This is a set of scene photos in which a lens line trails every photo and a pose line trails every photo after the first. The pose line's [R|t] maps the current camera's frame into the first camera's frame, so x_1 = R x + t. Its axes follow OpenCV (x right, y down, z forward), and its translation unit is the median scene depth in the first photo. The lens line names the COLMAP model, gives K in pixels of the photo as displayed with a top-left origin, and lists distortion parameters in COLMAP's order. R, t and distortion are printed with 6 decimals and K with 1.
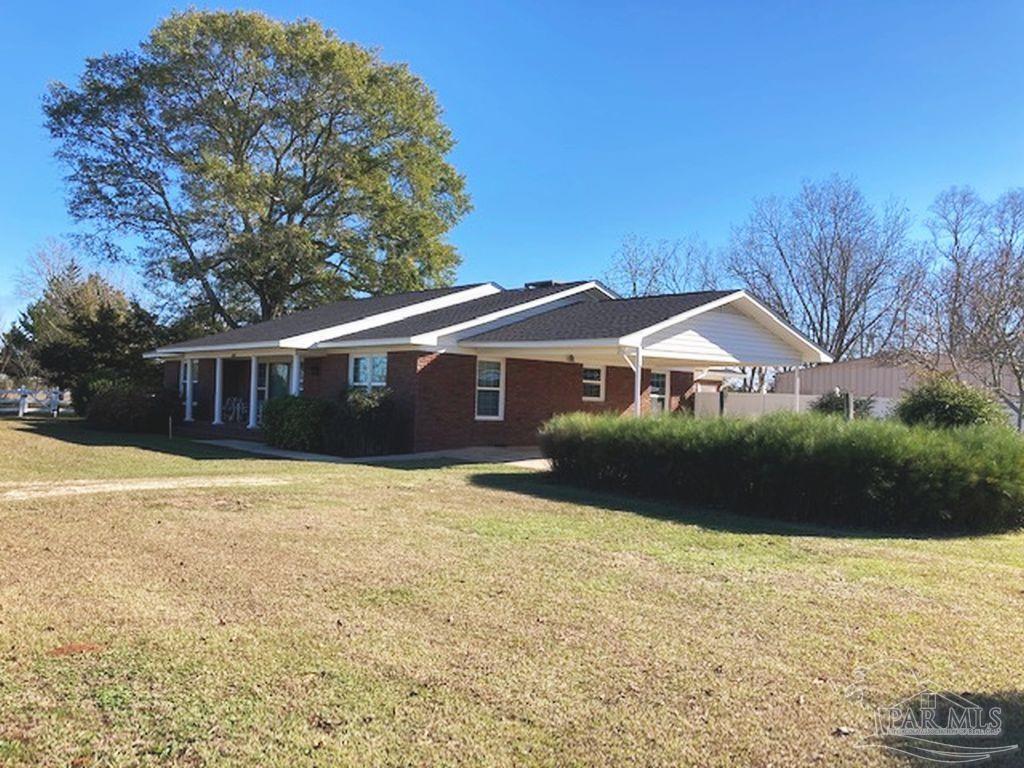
lens RADIAL K [[857.1, 0, 512.0], [0, 857.1, 384.0], [0, 0, 1]] dist [-0.009571, -0.006773]
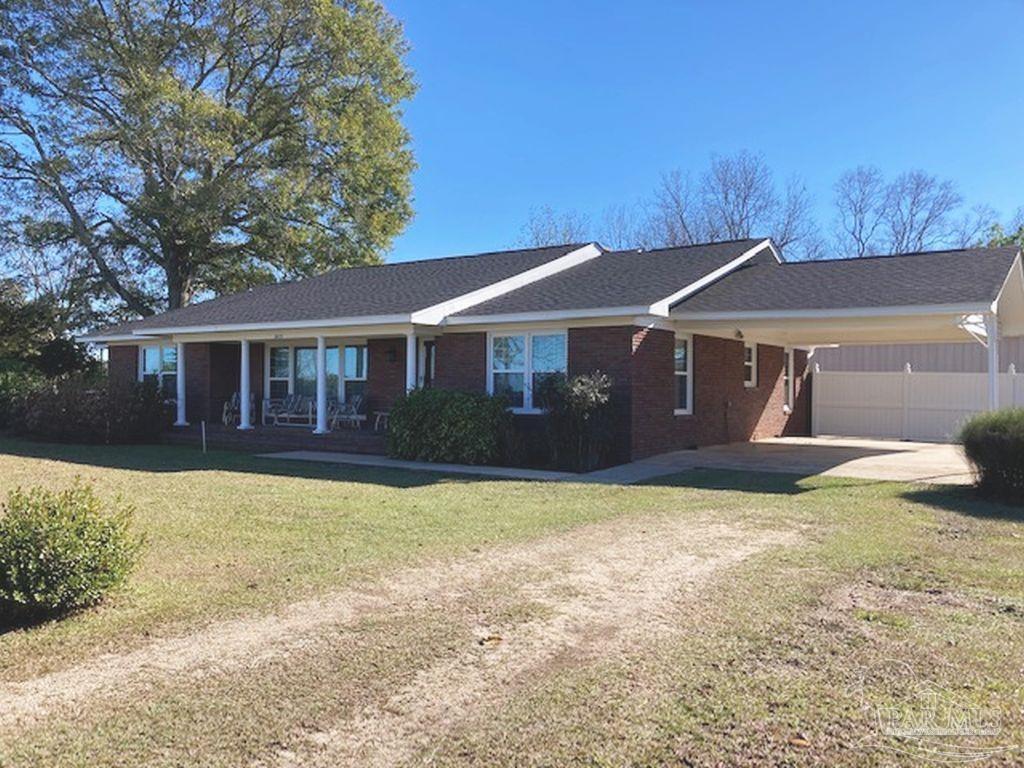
lens RADIAL K [[857.1, 0, 512.0], [0, 857.1, 384.0], [0, 0, 1]] dist [-0.009571, -0.006773]
pose [[0.969436, -0.024928, 0.244074, -0.330019], [0.020056, 0.999547, 0.022427, -0.005474], [-0.244523, -0.016846, 0.969497, 0.253413]]
